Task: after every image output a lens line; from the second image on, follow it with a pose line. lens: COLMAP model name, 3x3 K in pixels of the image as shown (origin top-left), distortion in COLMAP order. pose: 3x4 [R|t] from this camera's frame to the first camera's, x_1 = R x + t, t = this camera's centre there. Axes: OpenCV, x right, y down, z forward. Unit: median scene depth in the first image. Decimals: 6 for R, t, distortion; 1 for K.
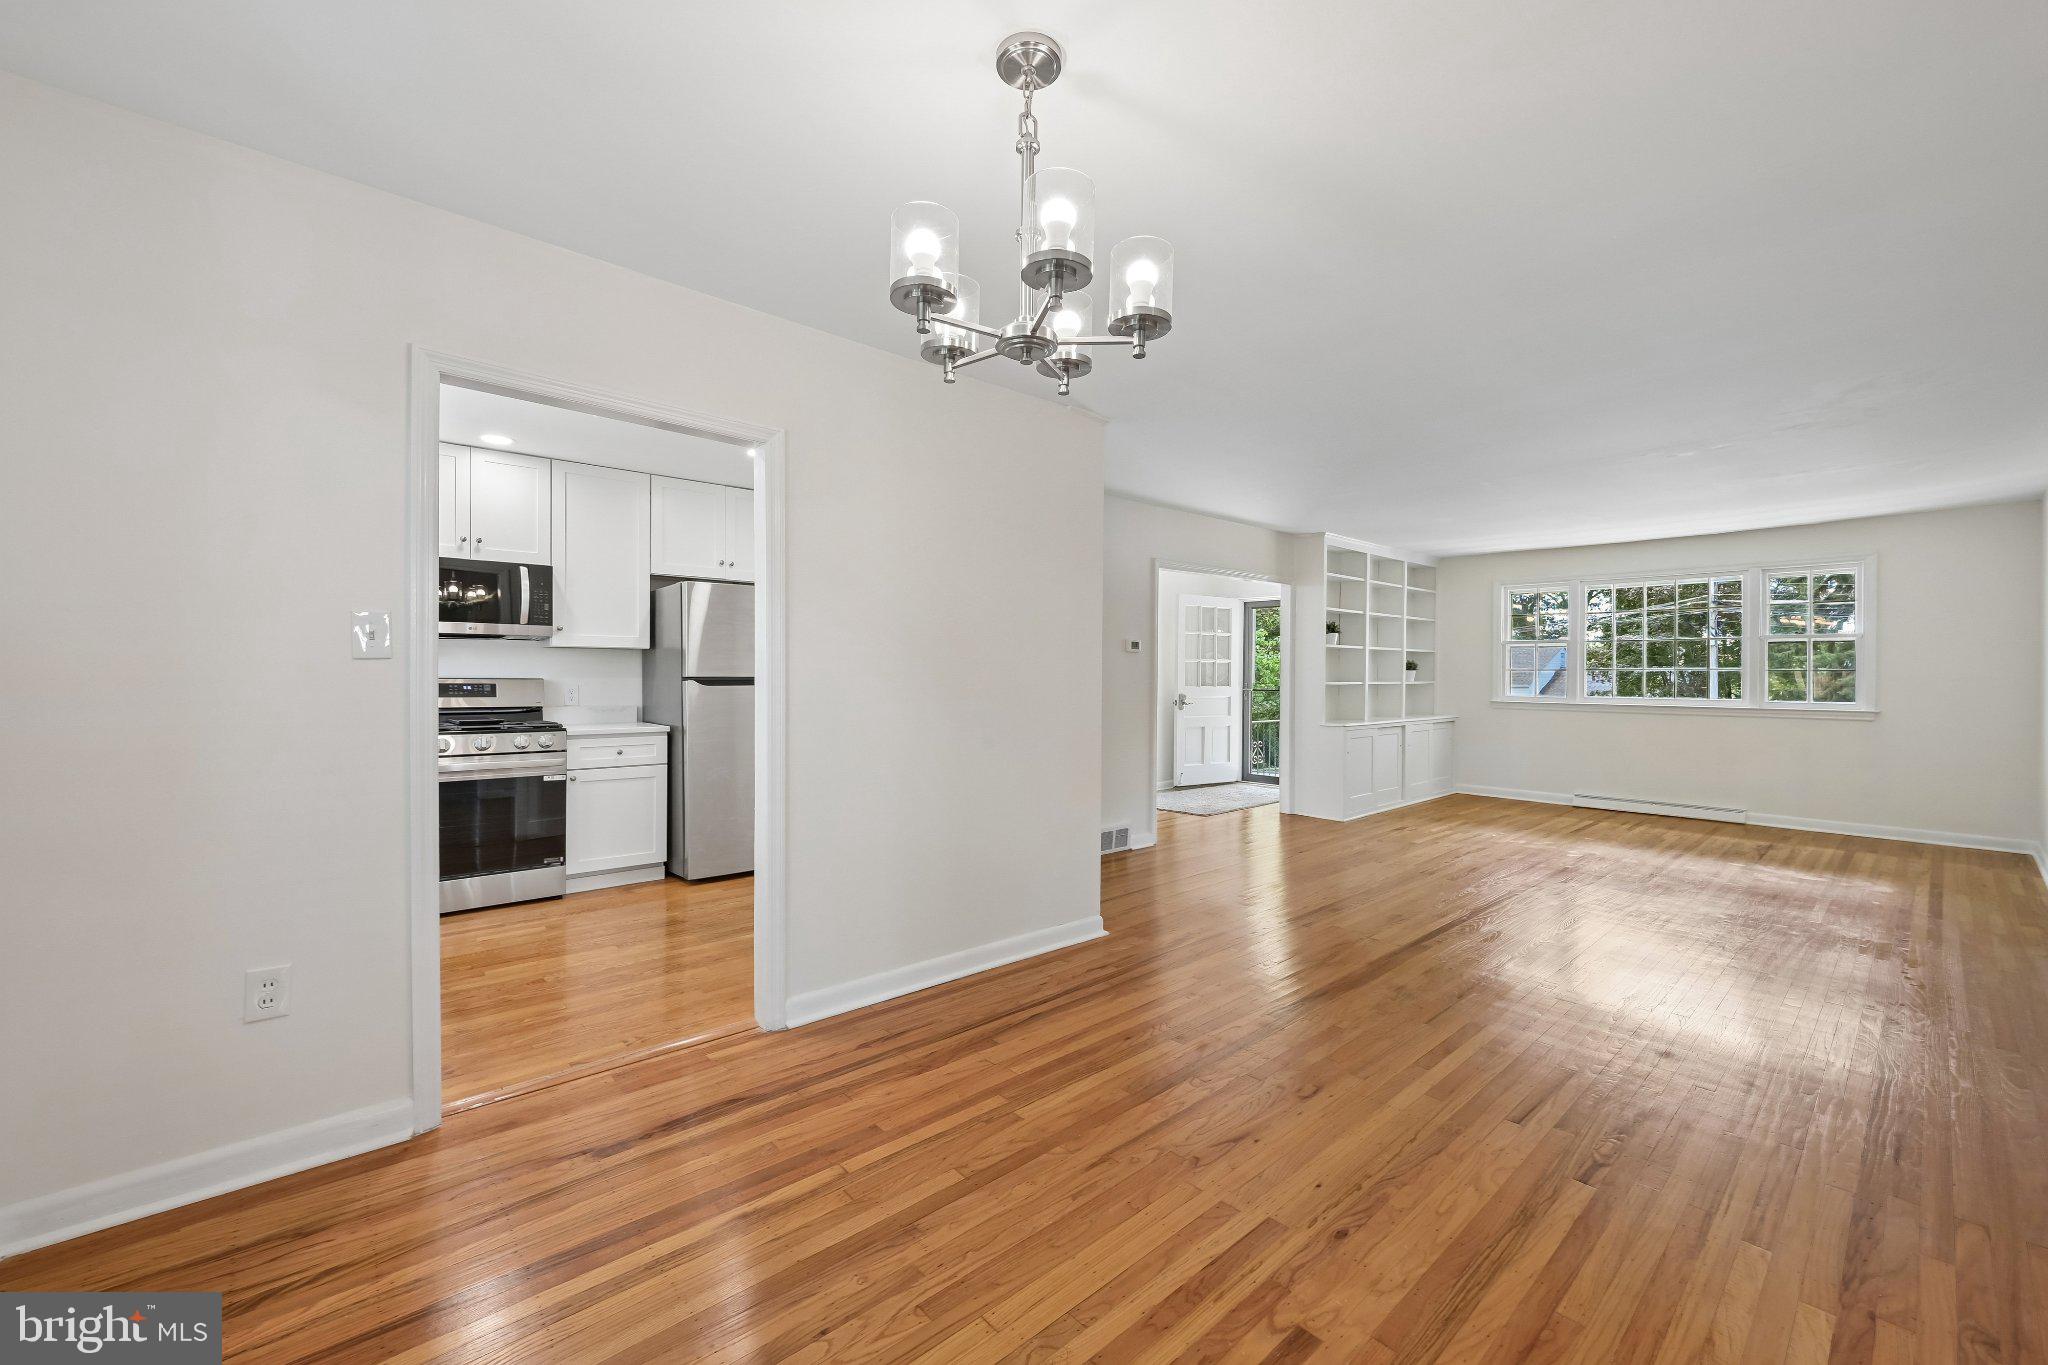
lens RADIAL K [[818.7, 0, 1030.9], [0, 818.7, 671.6], [0, 0, 1]] dist [0.002270, -0.001670]
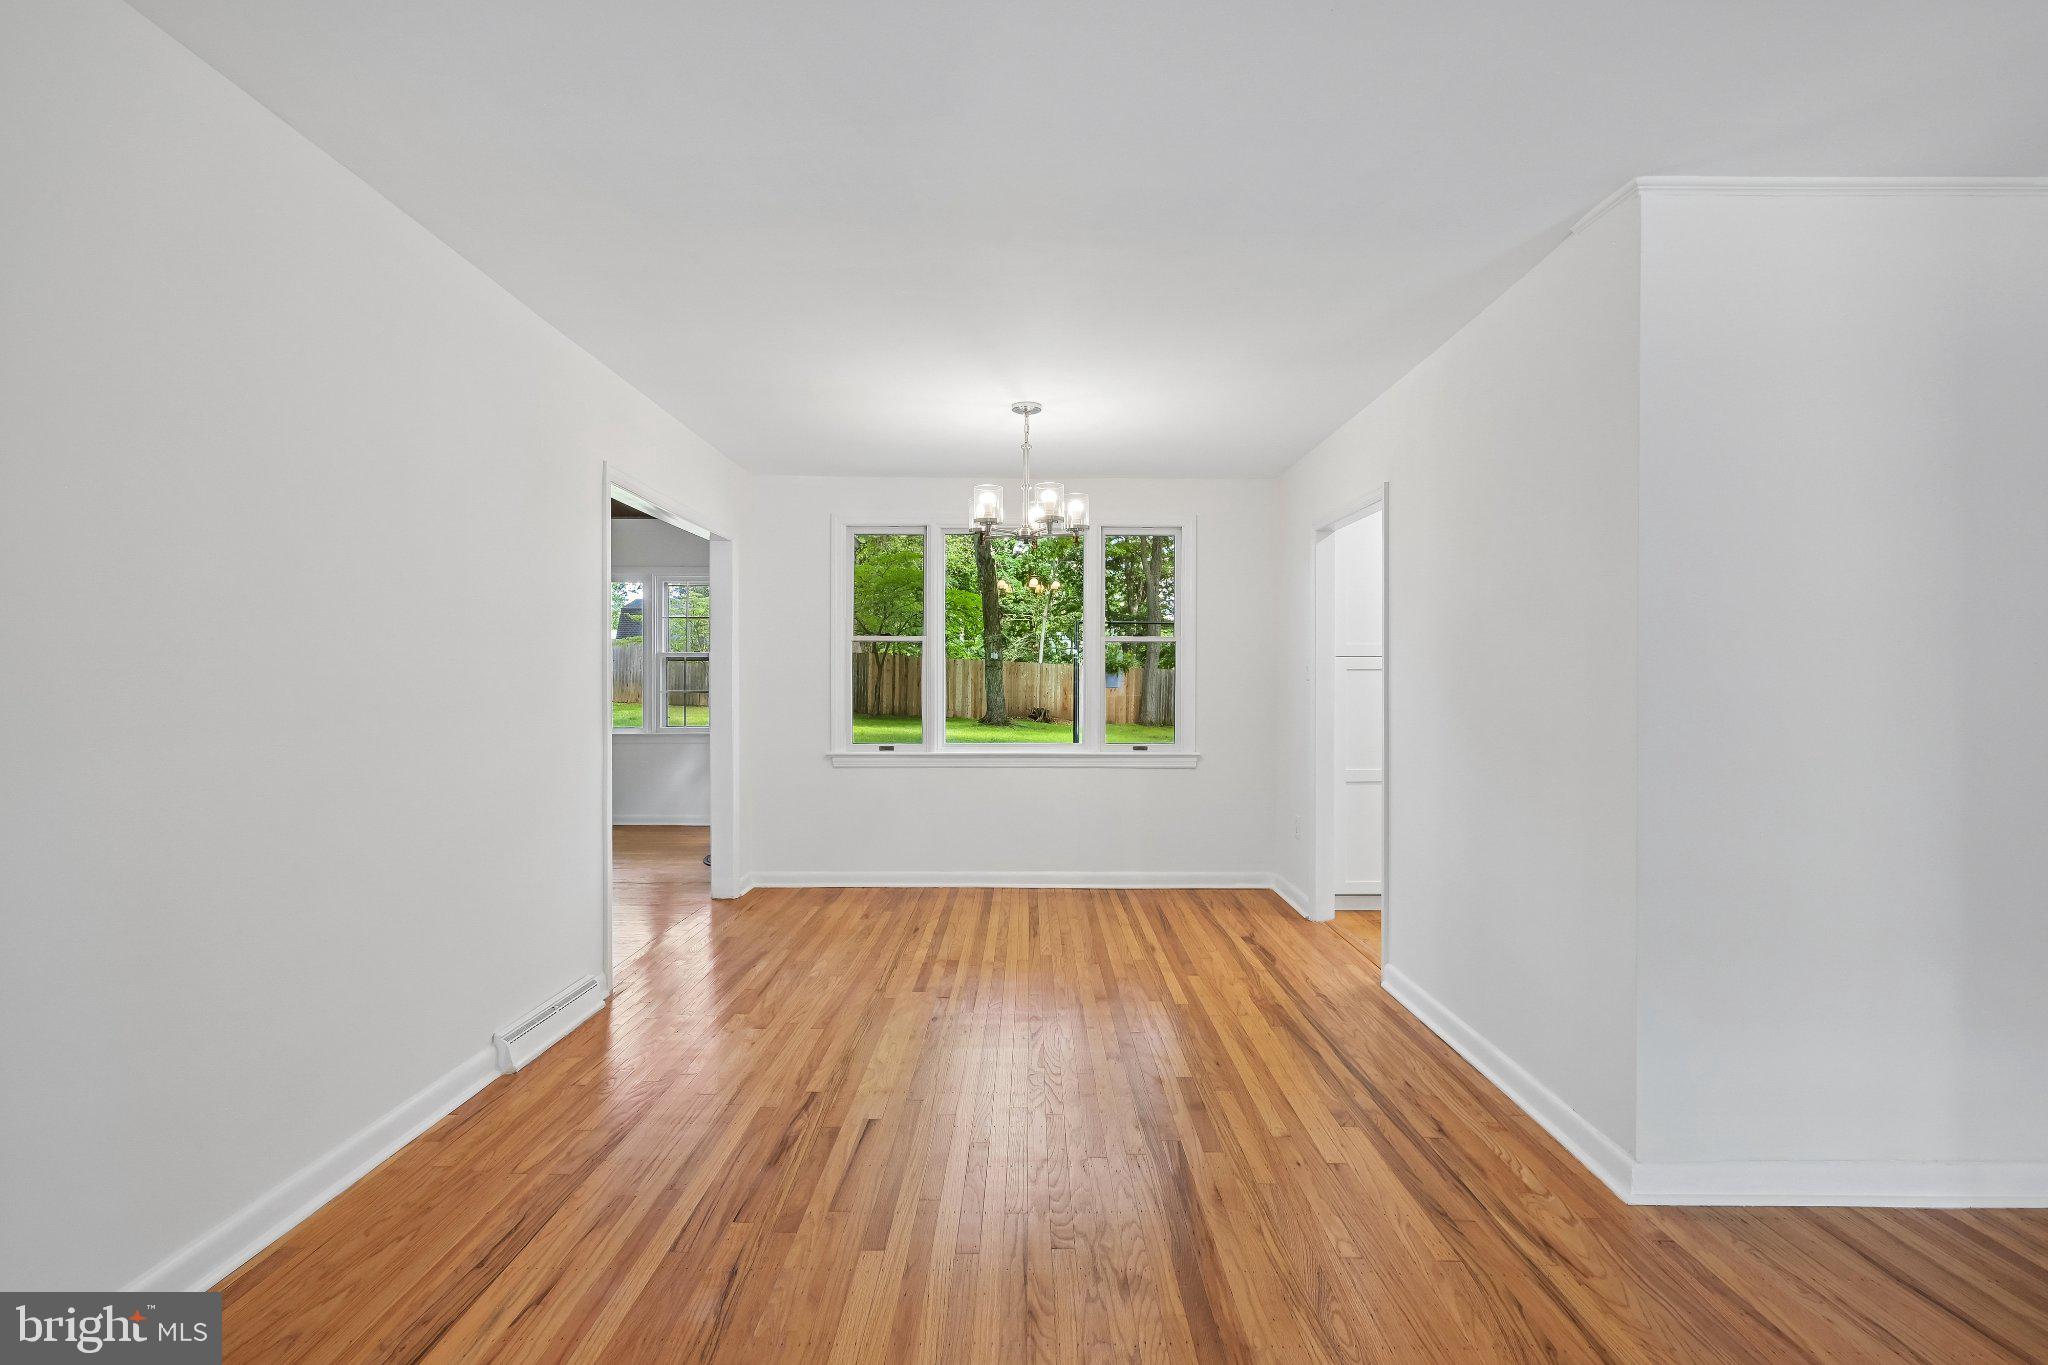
lens RADIAL K [[932.9, 0, 1027.0], [0, 932.9, 696.5], [0, 0, 1]] dist [-0.001294, 0.000024]
pose [[-0.671596, -0.000351, -0.740918, 0.407893], [-0.004406, 0.999984, 0.003521, 0.005654], [0.740905, 0.005629, -0.671587, 0.592327]]
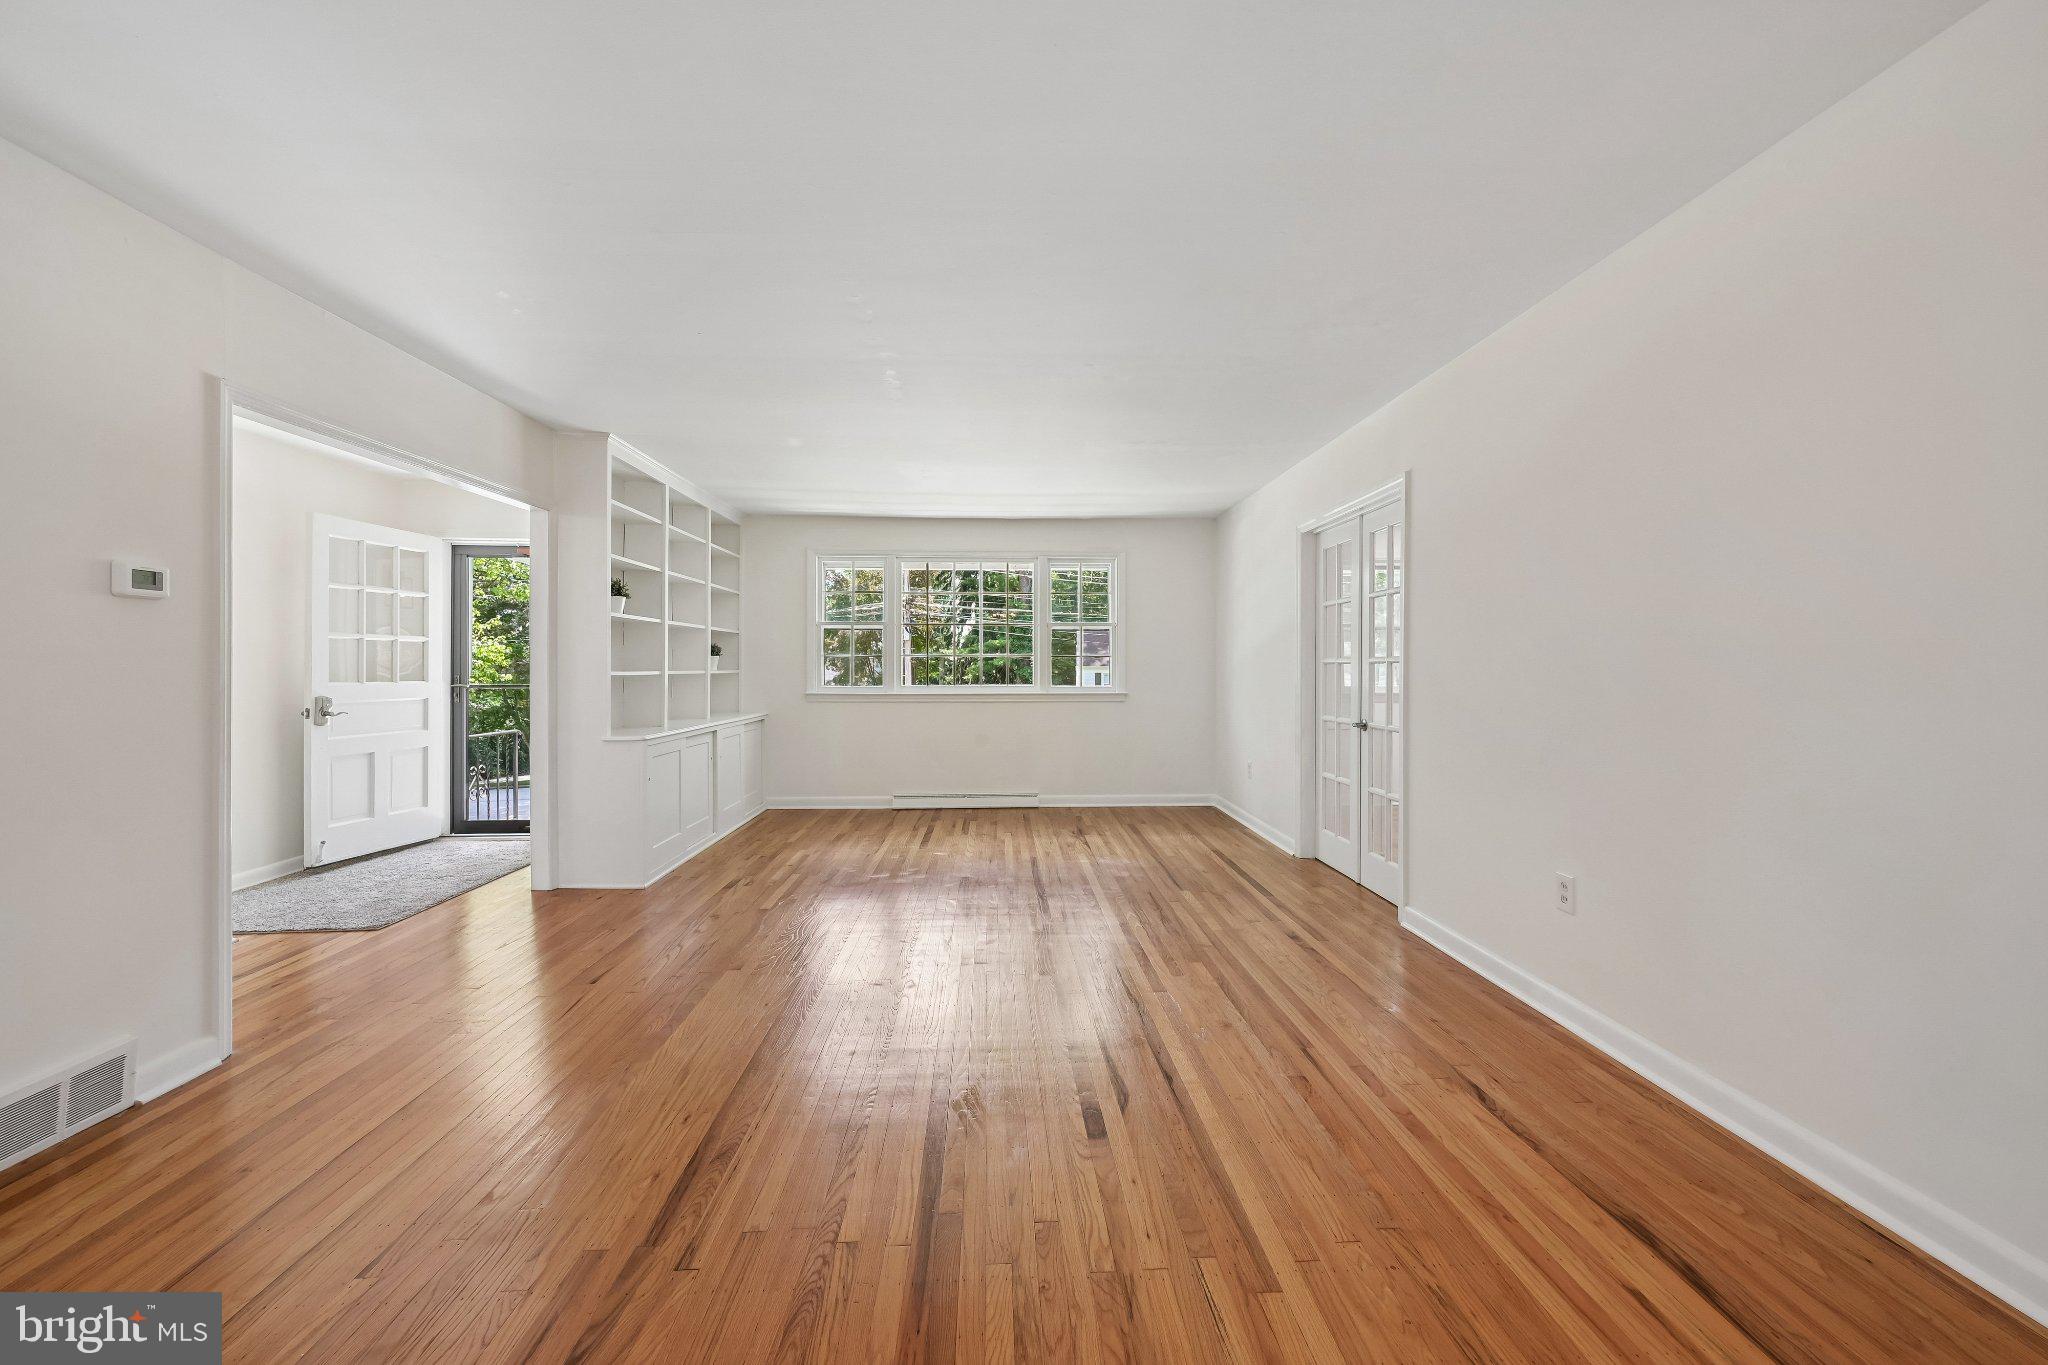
lens RADIAL K [[818.7, 0, 1035.2], [0, 818.7, 673.6], [0, 0, 1]] dist [0.002270, -0.001670]
pose [[0.633232, -0.010540, 0.773890, 0.074567], [0.002048, 0.999927, 0.011943, 0.007393], [-0.773959, -0.005978, 0.633207, 0.335403]]
